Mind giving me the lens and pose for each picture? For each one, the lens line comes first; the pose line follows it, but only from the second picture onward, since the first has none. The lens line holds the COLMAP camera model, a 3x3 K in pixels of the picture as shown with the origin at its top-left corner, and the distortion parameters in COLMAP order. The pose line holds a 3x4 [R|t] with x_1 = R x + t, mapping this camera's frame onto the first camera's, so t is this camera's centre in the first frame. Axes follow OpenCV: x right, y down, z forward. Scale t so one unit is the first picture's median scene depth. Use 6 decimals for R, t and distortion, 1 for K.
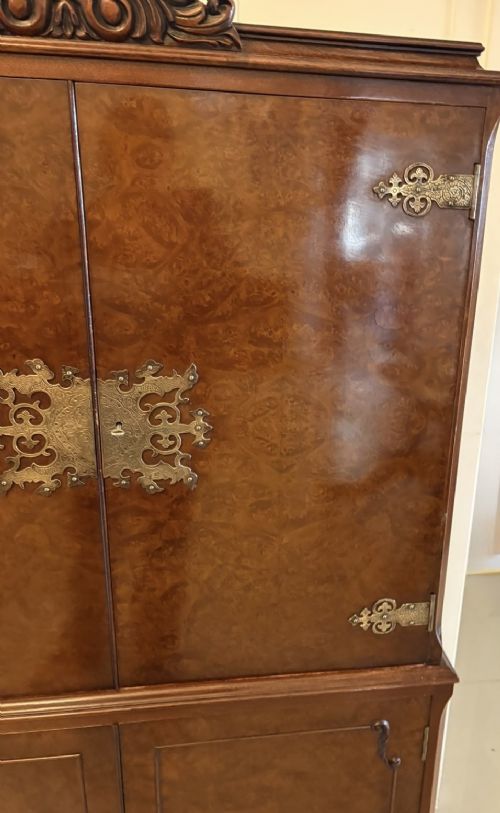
lens RADIAL K [[625.8, 0, 310.8], [0, 625.8, 405.0], [0, 0, 1]] dist [0.010740, -0.001898]
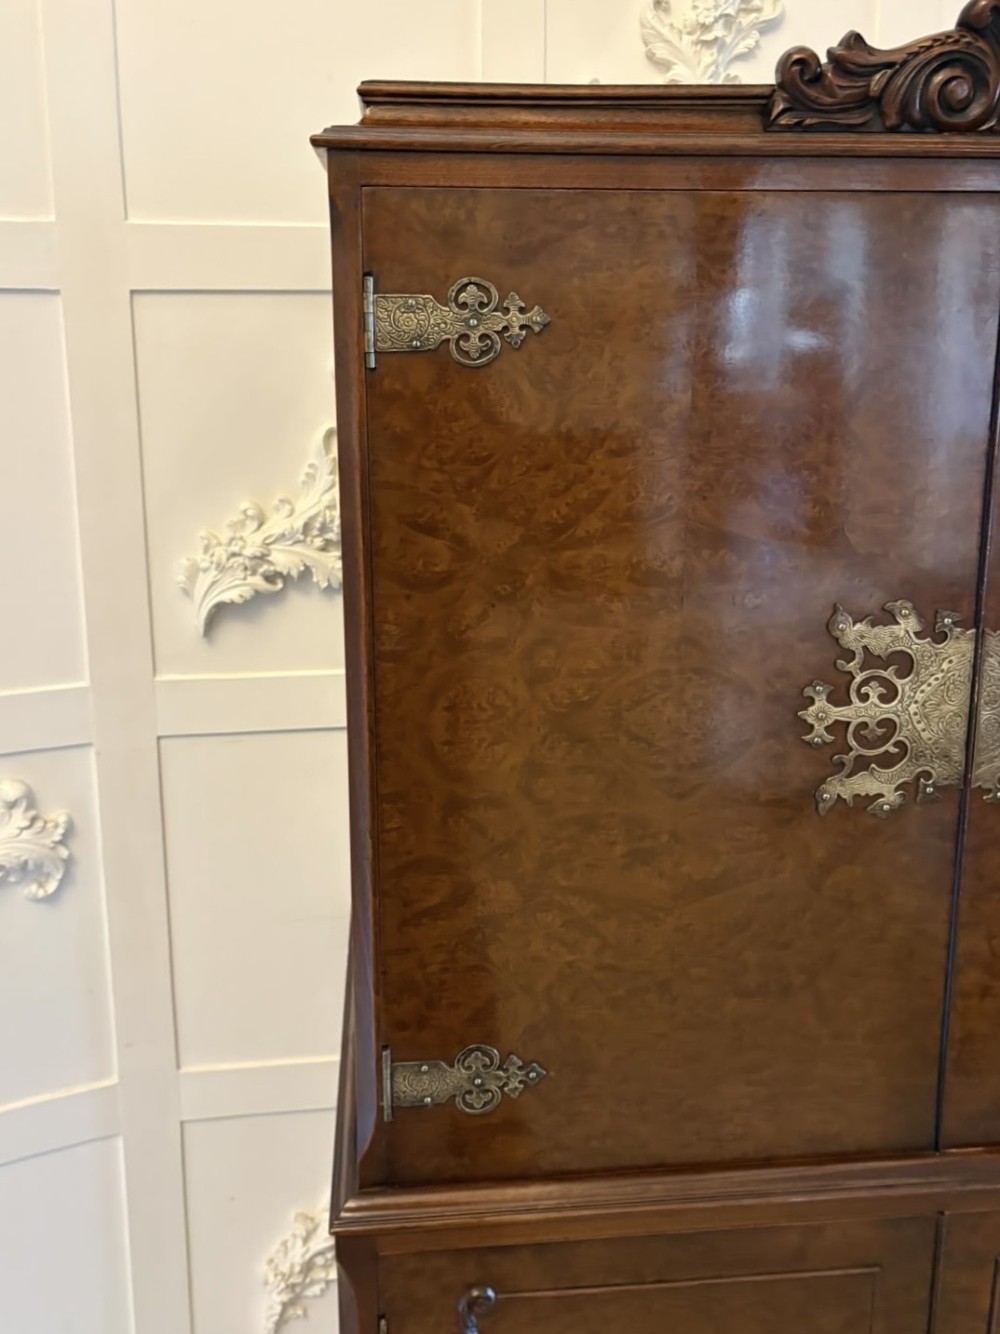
lens RADIAL K [[1051.5, 0, 481.0], [0, 1051.5, 558.6], [0, 0, 1]] dist [0.035364, -0.039733]
pose [[0.996642, -0.023324, -0.078488, -0.750932], [0.013627, 0.992451, -0.121886, 0.010541], [0.080738, 0.120408, 0.989436, -0.115280]]
